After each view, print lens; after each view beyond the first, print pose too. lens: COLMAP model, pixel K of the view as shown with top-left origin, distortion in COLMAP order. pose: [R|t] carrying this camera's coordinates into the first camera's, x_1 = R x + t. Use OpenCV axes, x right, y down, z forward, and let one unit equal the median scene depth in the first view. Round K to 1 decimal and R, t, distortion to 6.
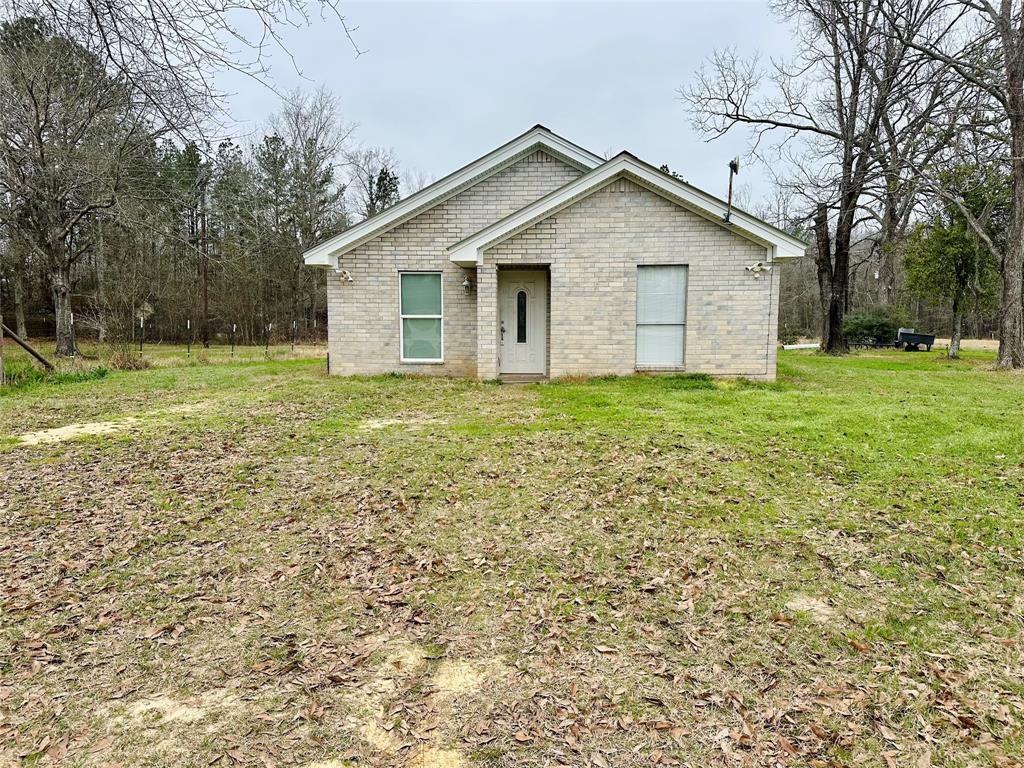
lens RADIAL K [[707.8, 0, 513.9], [0, 707.8, 387.0], [0, 0, 1]] dist [0.144131, -0.252572]
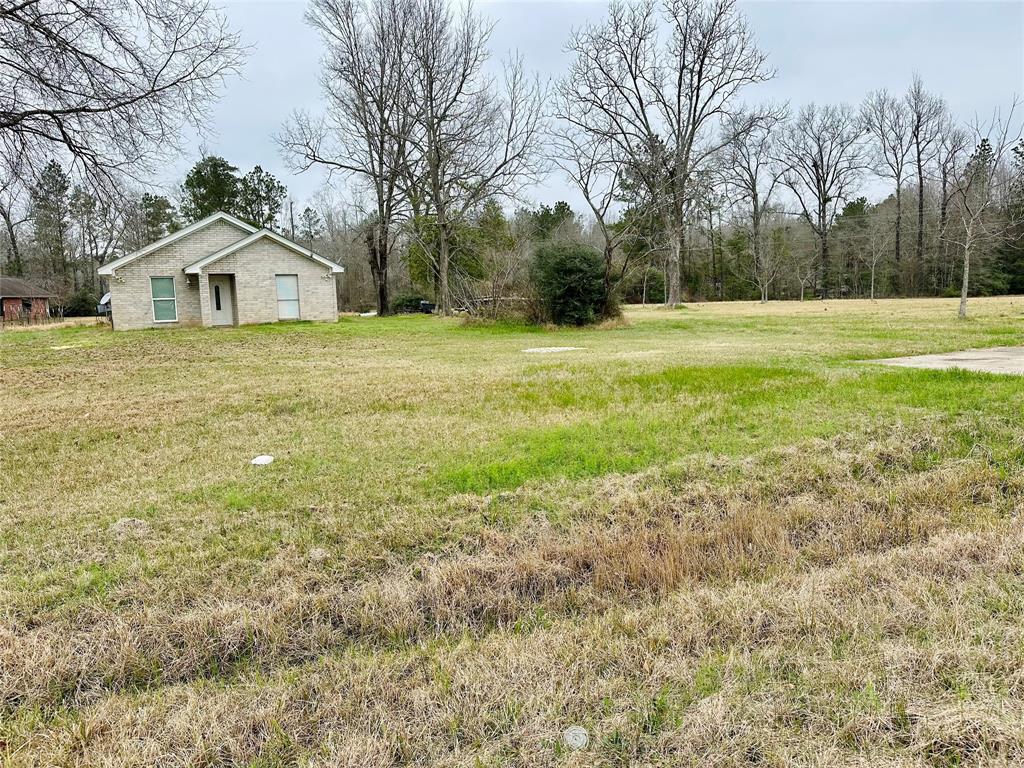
lens RADIAL K [[707.8, 0, 513.9], [0, 707.8, 387.0], [0, 0, 1]] dist [0.144131, -0.252572]
pose [[0.857849, -0.090854, 0.505806, -0.372796], [0.075674, 0.995851, 0.050533, 0.133310], [-0.508299, -0.005073, 0.861166, -1.397628]]
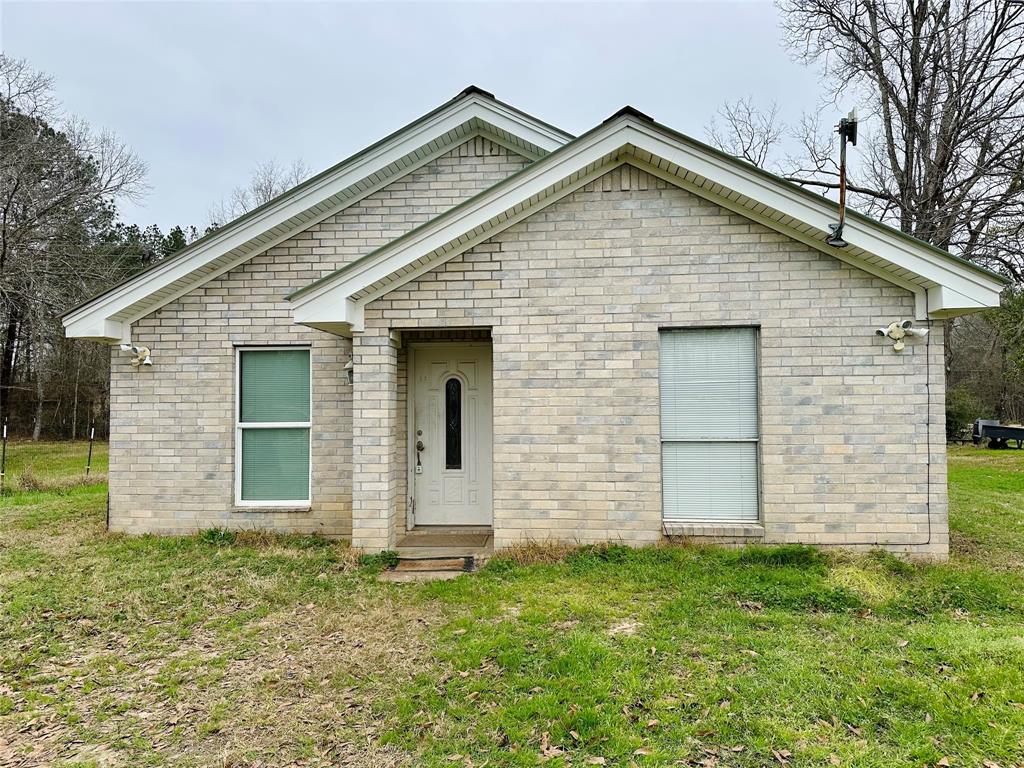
lens RADIAL K [[707.8, 0, 513.9], [0, 707.8, 387.0], [0, 0, 1]] dist [0.144131, -0.252572]
pose [[0.999909, -0.009948, -0.009152, 0.071639], [0.008807, 0.993066, -0.117227, -0.067862], [0.010254, 0.117136, 0.993063, 0.485062]]
